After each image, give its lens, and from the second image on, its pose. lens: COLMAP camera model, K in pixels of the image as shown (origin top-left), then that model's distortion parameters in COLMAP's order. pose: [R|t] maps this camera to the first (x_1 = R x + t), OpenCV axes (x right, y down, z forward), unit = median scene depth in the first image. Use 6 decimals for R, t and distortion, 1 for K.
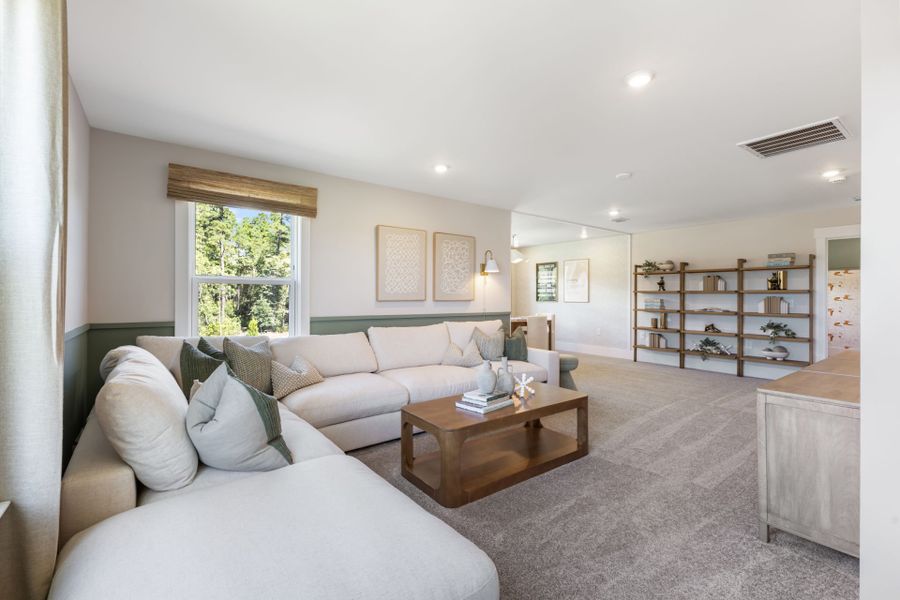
lens RADIAL K [[387.2, 0, 450.7], [0, 387.2, 298.2], [0, 0, 1]] dist [0.008497, -0.000468]
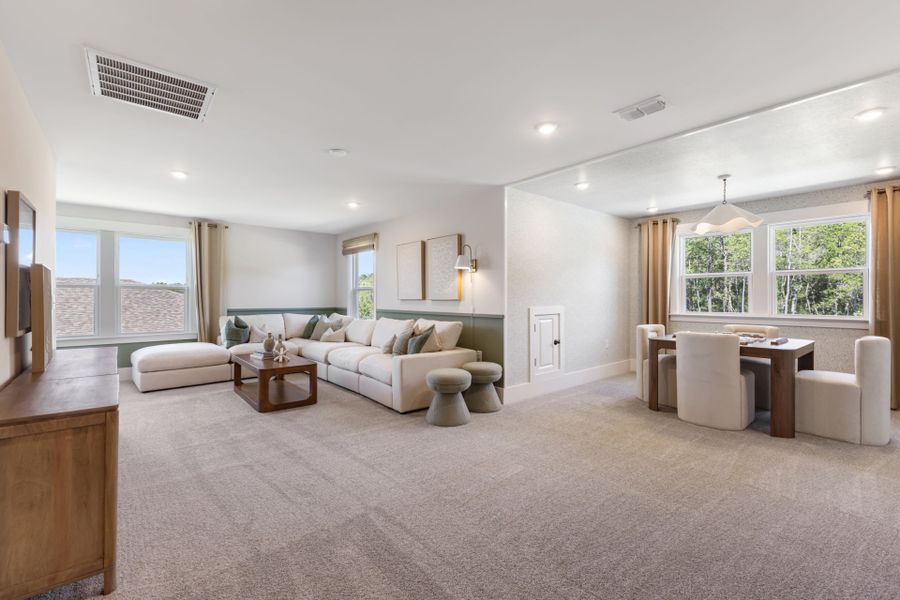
lens RADIAL K [[387.2, 0, 450.7], [0, 387.2, 298.2], [0, 0, 1]] dist [0.008497, -0.000468]
pose [[0.053926, -0.003964, -0.998537, 0.952688], [-0.003619, 0.999985, -0.004166, 0.005049], [0.998538, 0.003839, 0.053910, 0.874712]]
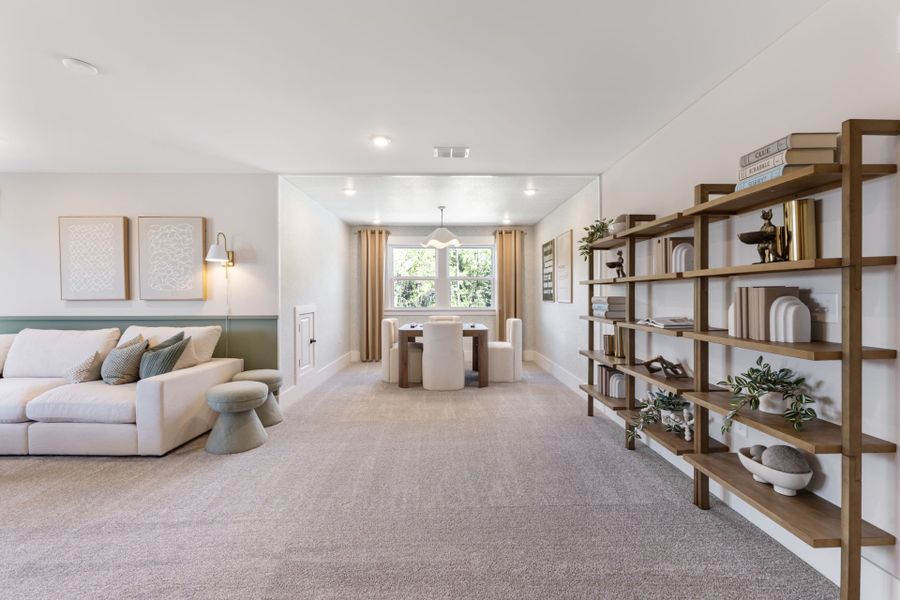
lens RADIAL K [[387.2, 0, 450.7], [0, 387.2, 298.2], [0, 0, 1]] dist [0.008497, -0.000468]
pose [[0.806339, -0.002453, -0.591449, 0.855459], [0.003792, 0.999992, 0.001022, 0.003854], [0.591441, -0.003067, 0.806342, 0.628686]]
